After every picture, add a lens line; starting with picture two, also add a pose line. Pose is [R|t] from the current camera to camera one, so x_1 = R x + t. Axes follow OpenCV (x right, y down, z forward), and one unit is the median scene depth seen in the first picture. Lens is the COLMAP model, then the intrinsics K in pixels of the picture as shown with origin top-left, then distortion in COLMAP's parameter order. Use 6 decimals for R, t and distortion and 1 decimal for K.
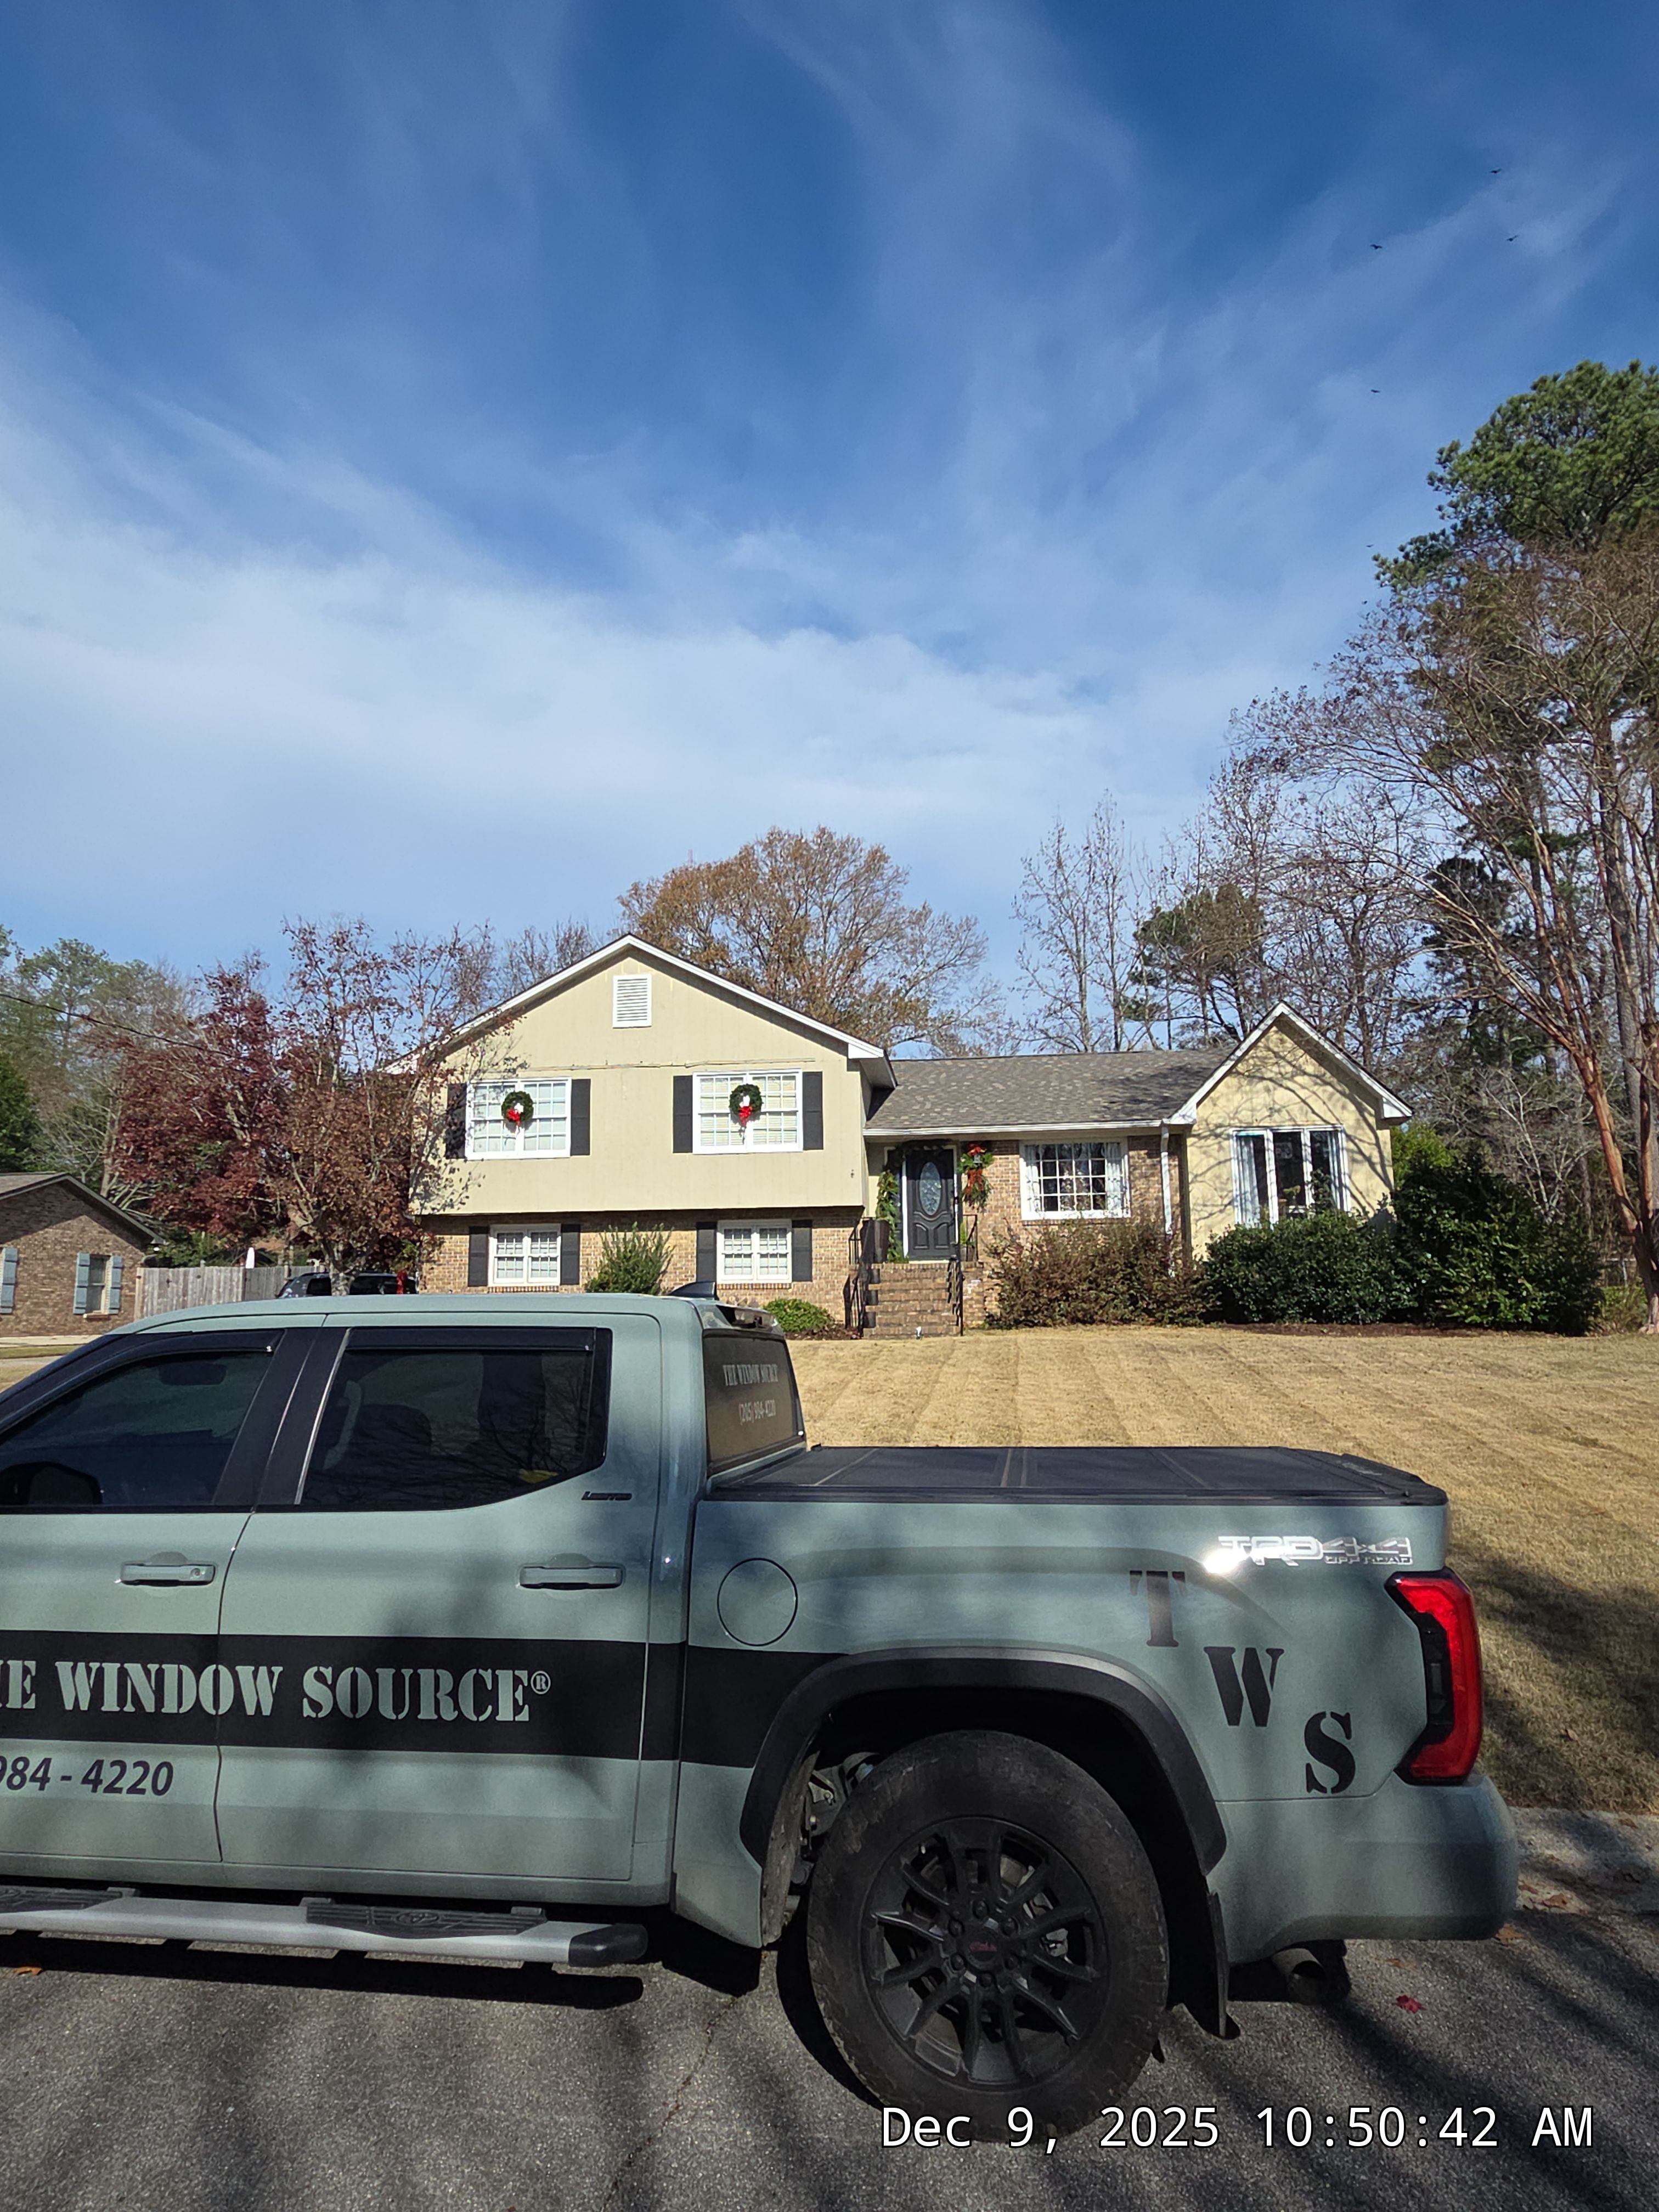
lens RADIAL K [[1270.9, 0, 829.5], [0, 1270.9, 1106.0], [0, 0, 1]] dist [0.005010, -0.000163]
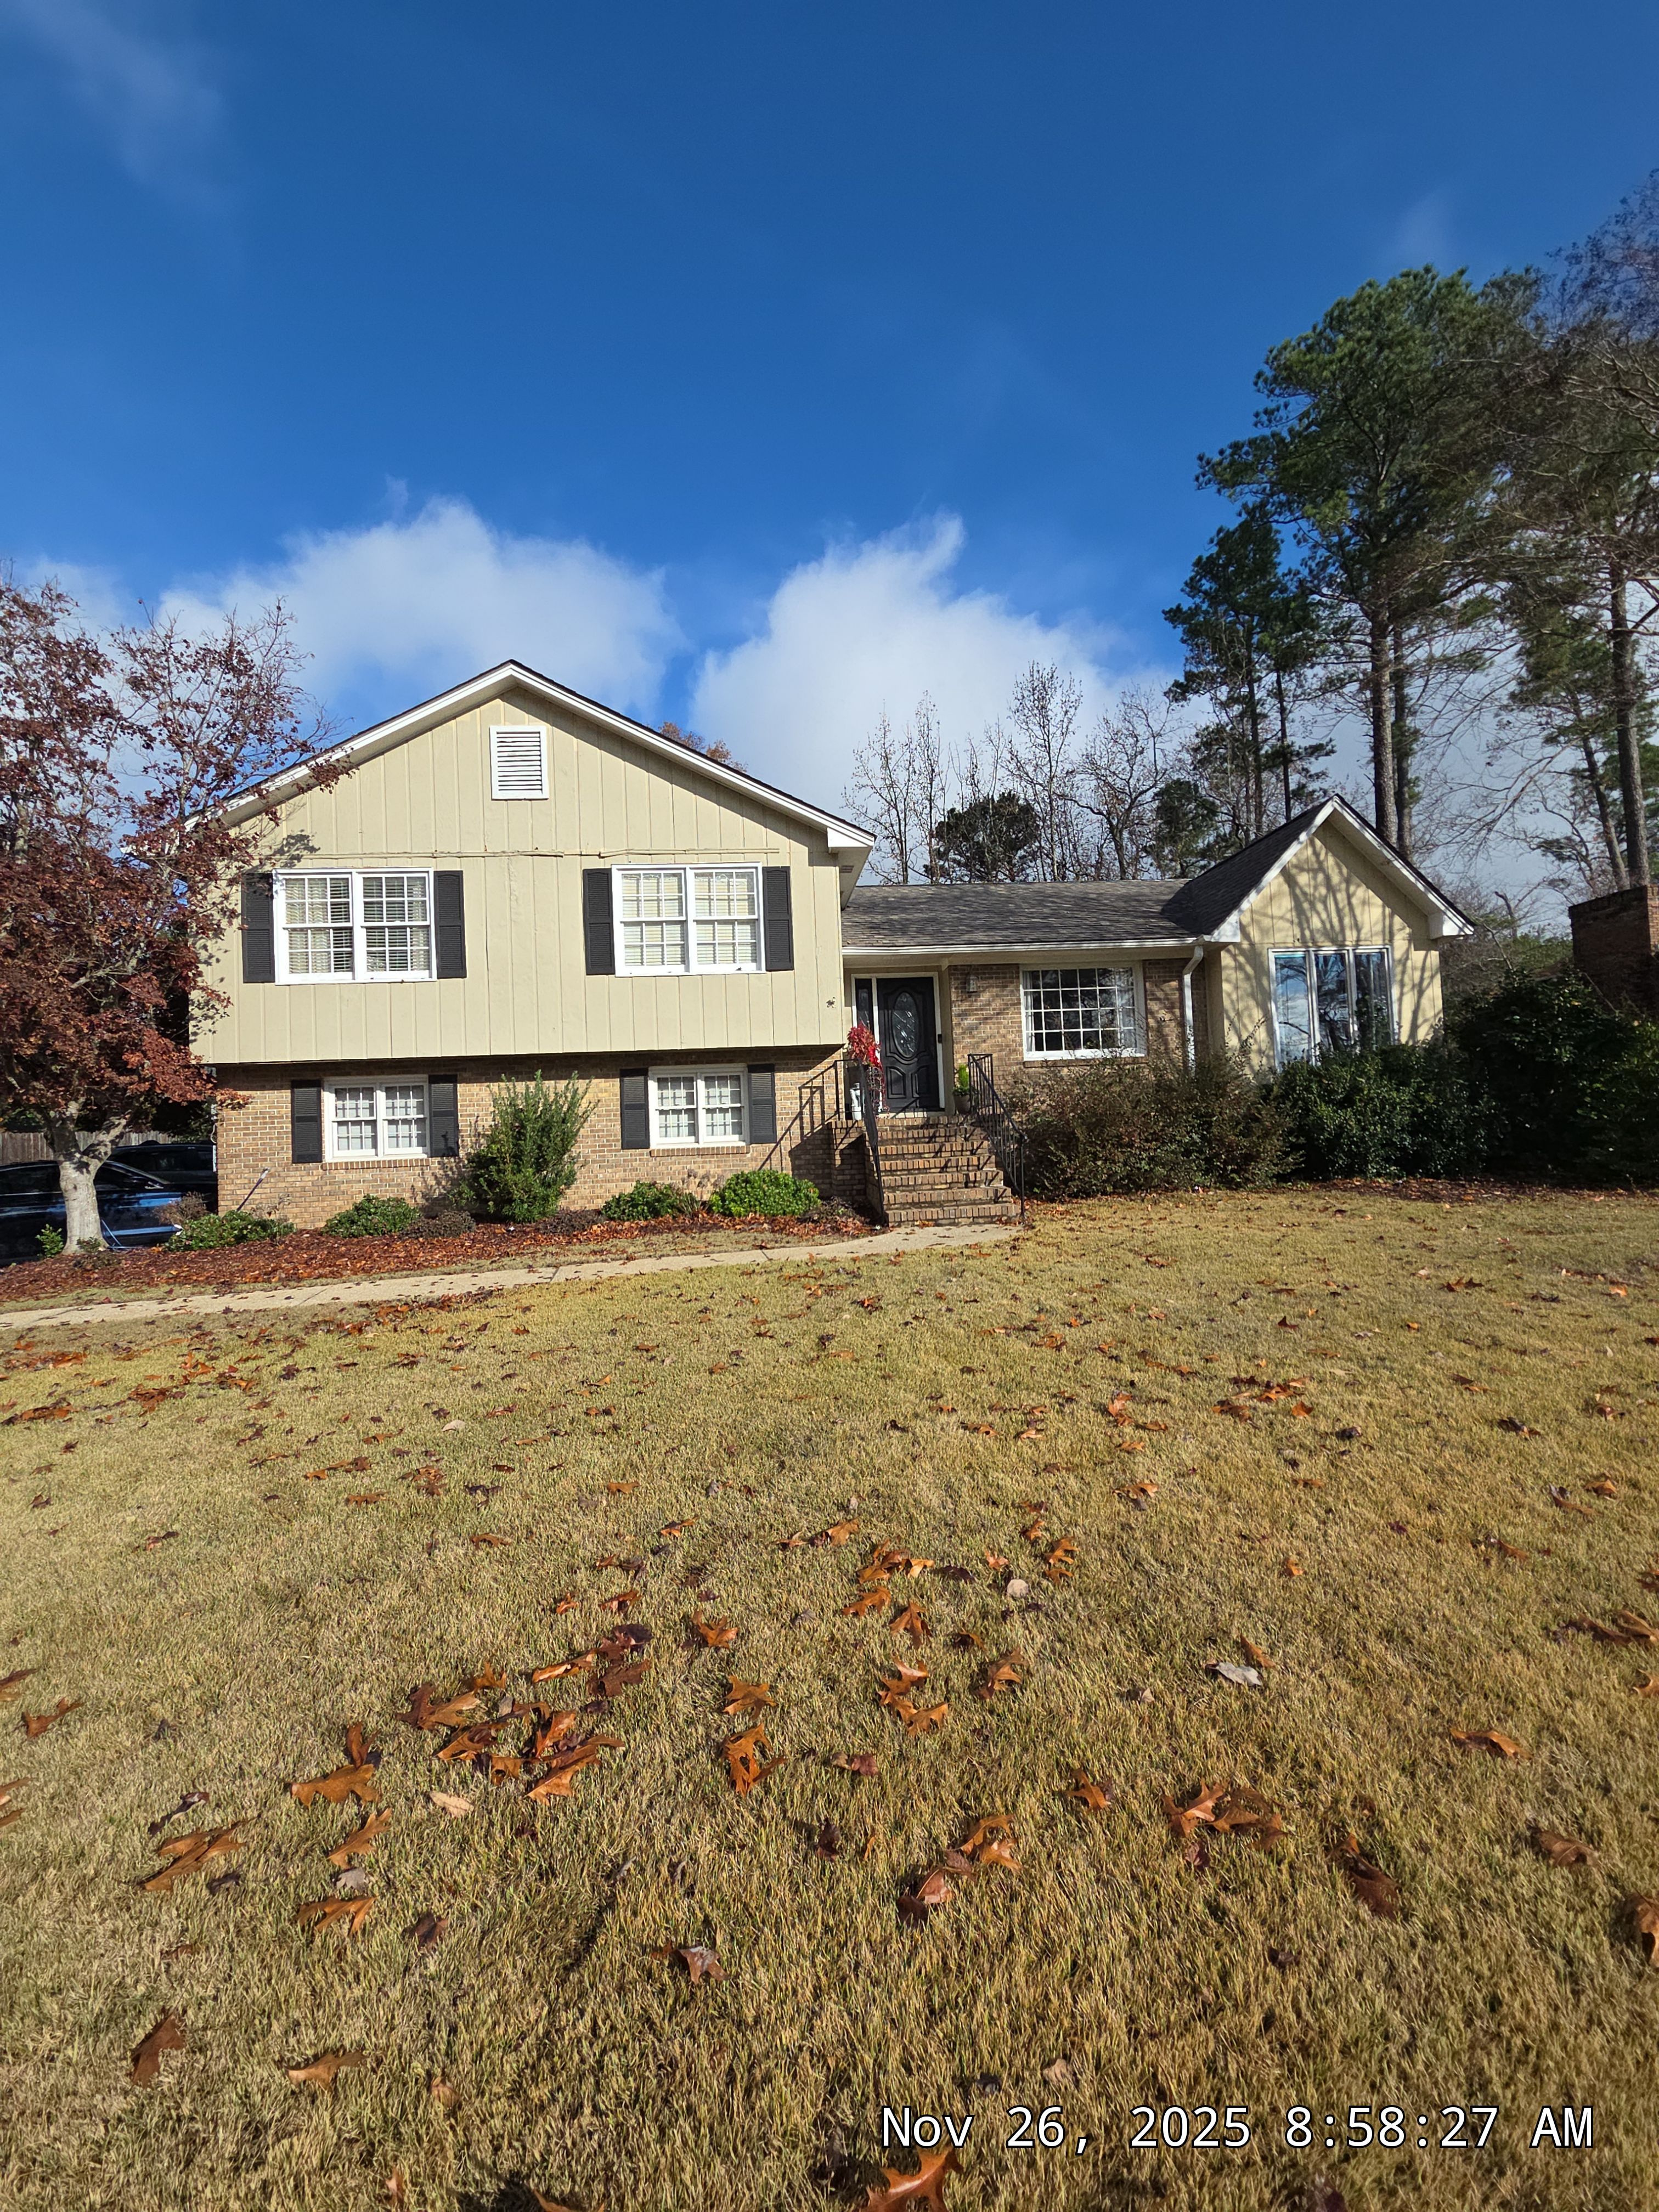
lens RADIAL K [[886.8, 0, 817.7], [0, 886.8, 1098.6], [0, 0, 1]] dist [0.002275, 0.000066]
pose [[0.978811, -0.020109, 0.203774, -0.097867], [-0.003171, 0.993558, 0.113280, 0.049193], [-0.204739, -0.111526, 0.972442, 0.466322]]
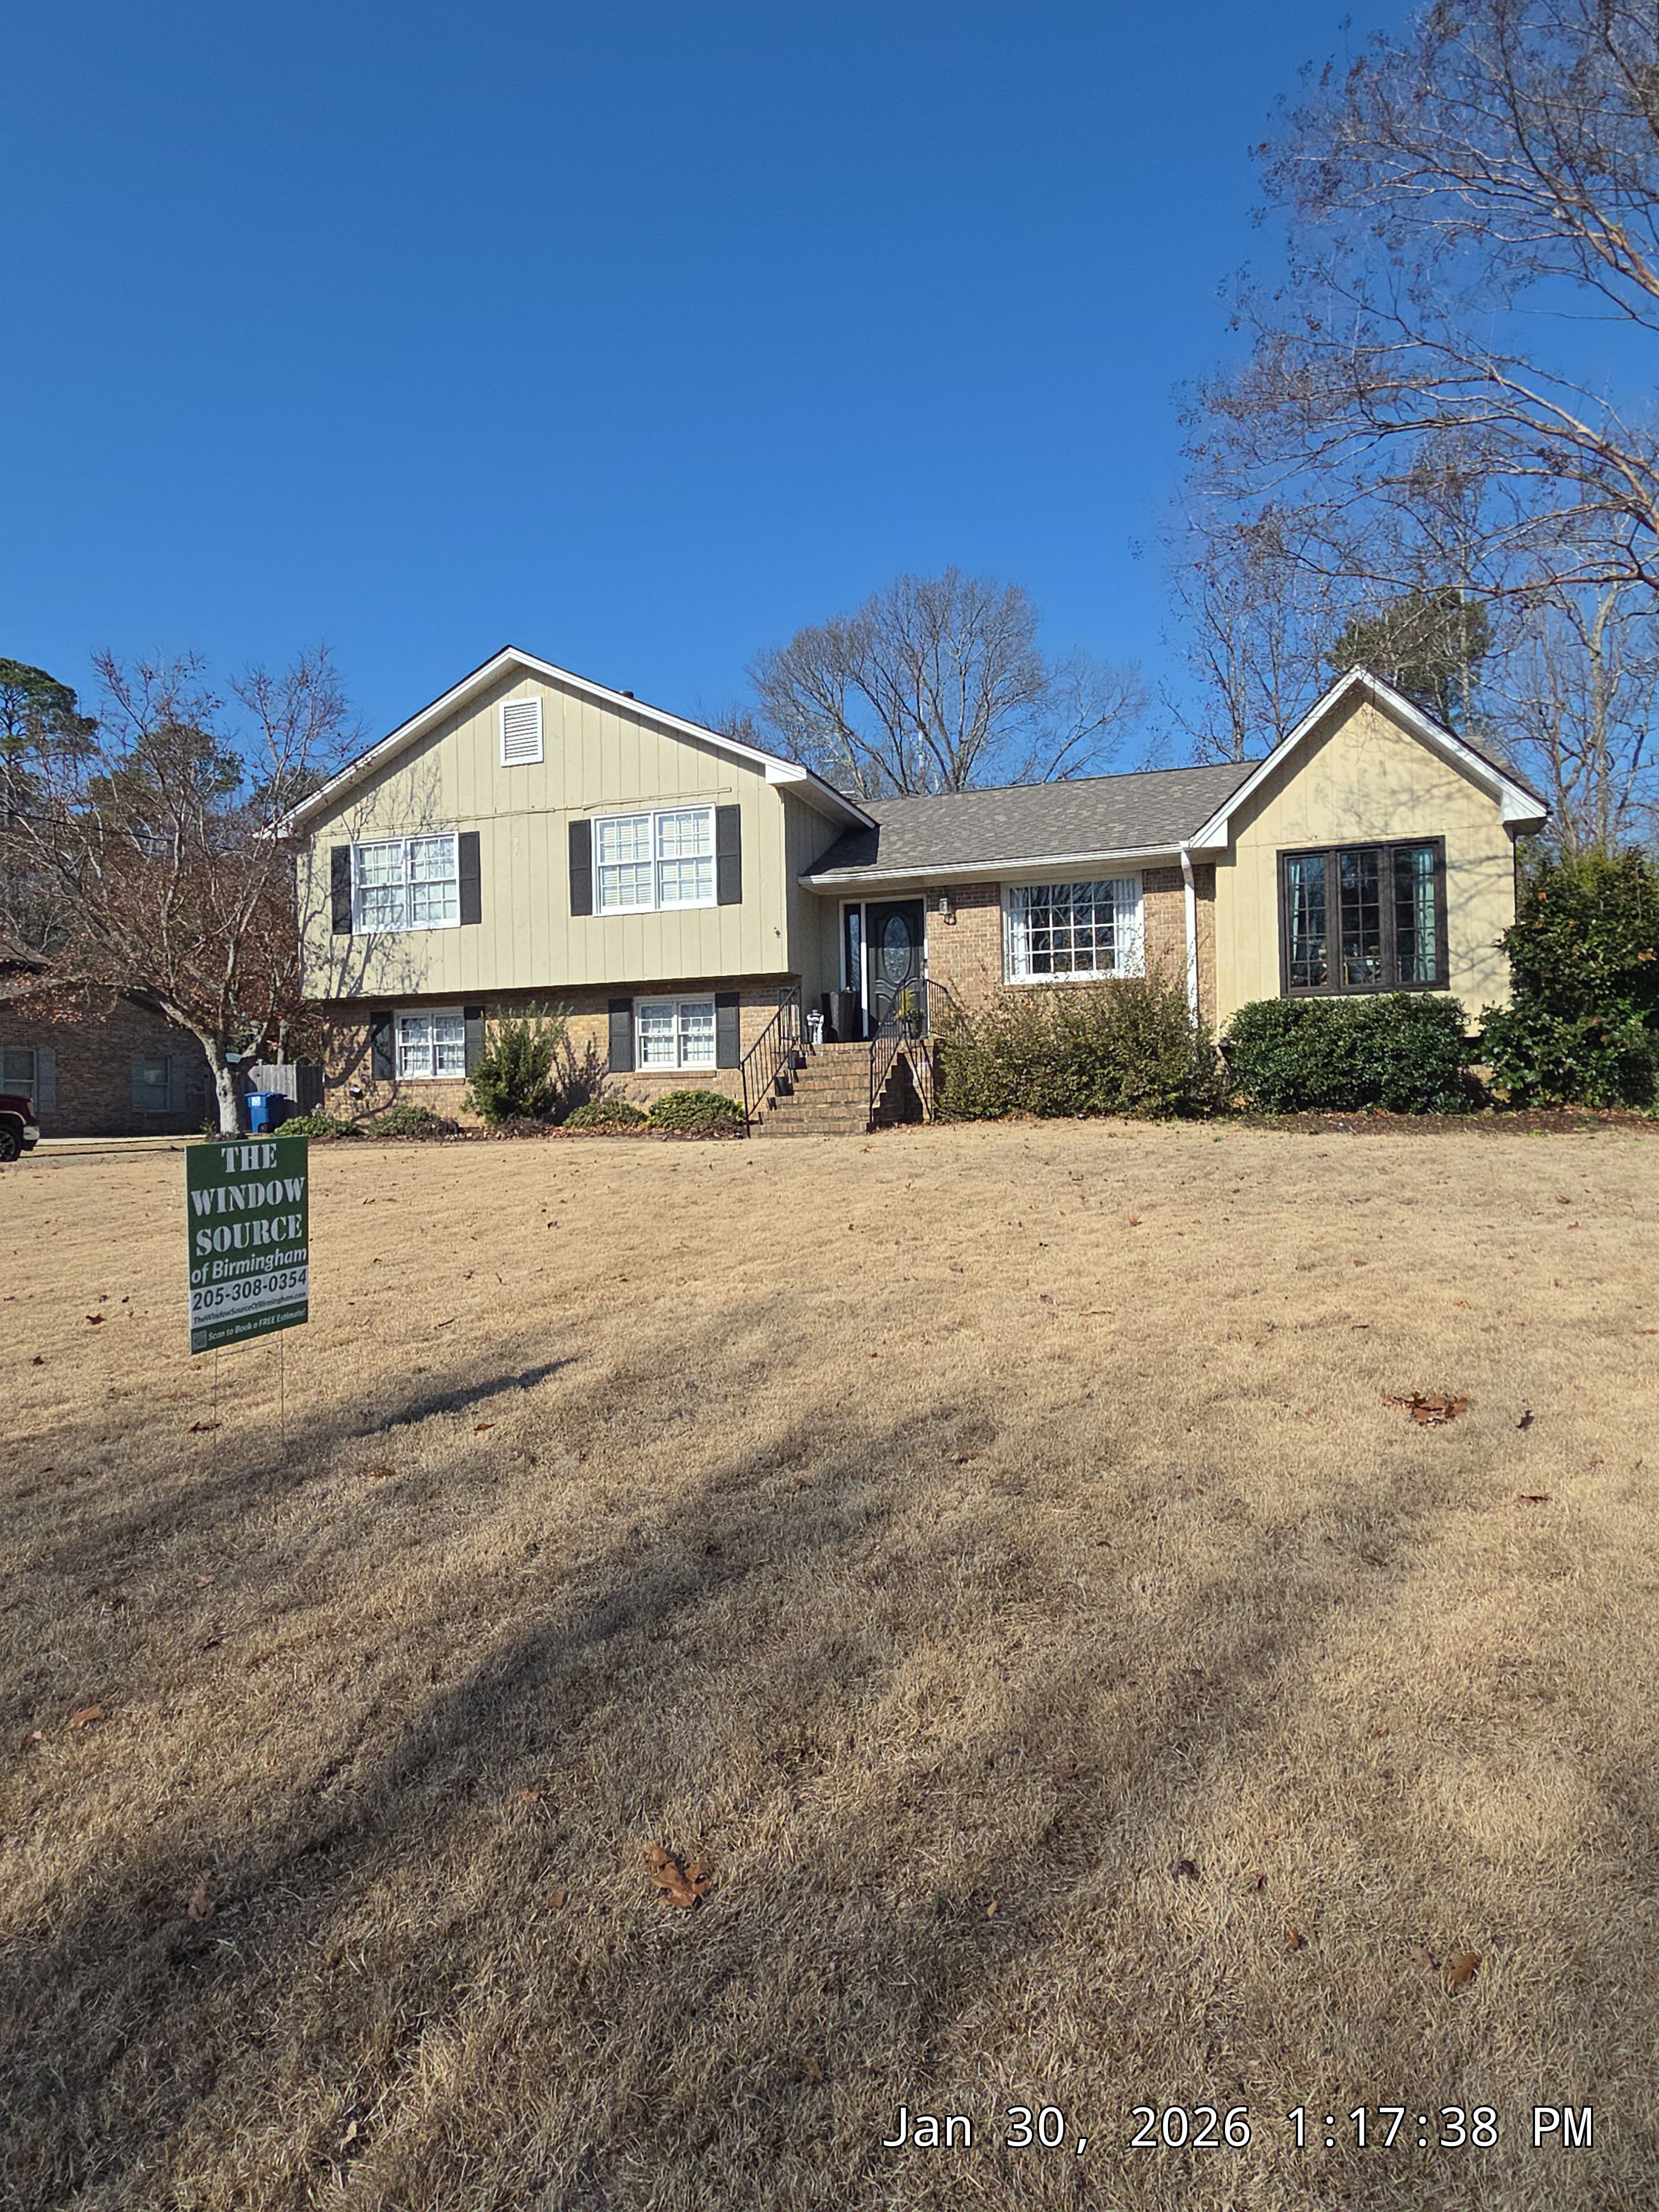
lens RADIAL K [[1270.9, 0, 829.5], [0, 1270.9, 1106.0], [0, 0, 1]] dist [0.005010, -0.000163]
pose [[0.978400, -0.010337, -0.206460, 0.208609], [0.043356, 0.986797, 0.156053, 0.036579], [0.202121, -0.161634, 0.965930, 0.216299]]
